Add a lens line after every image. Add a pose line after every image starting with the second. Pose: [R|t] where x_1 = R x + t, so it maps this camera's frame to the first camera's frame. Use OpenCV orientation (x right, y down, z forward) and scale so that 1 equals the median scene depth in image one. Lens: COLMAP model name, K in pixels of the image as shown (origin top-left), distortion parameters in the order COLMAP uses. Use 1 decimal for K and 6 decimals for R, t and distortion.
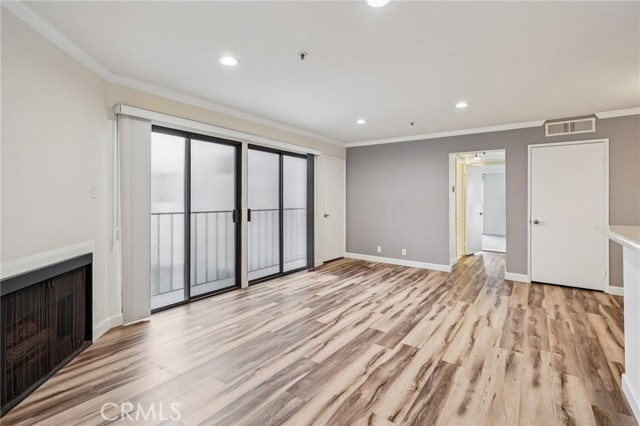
lens RADIAL K [[296.5, 0, 318.7], [0, 296.5, 203.2], [0, 0, 1]] dist [-0.000354, -0.000181]
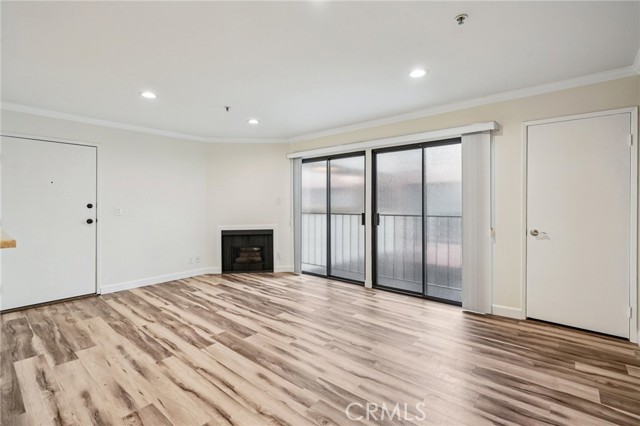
lens RADIAL K [[296.5, 0, 318.7], [0, 296.5, 203.2], [0, 0, 1]] dist [-0.000354, -0.000181]
pose [[-0.078582, -0.008451, -0.996872, 1.204761], [-0.007123, 0.999943, -0.007916, -0.006261], [0.996882, 0.006479, -0.078638, 1.345005]]
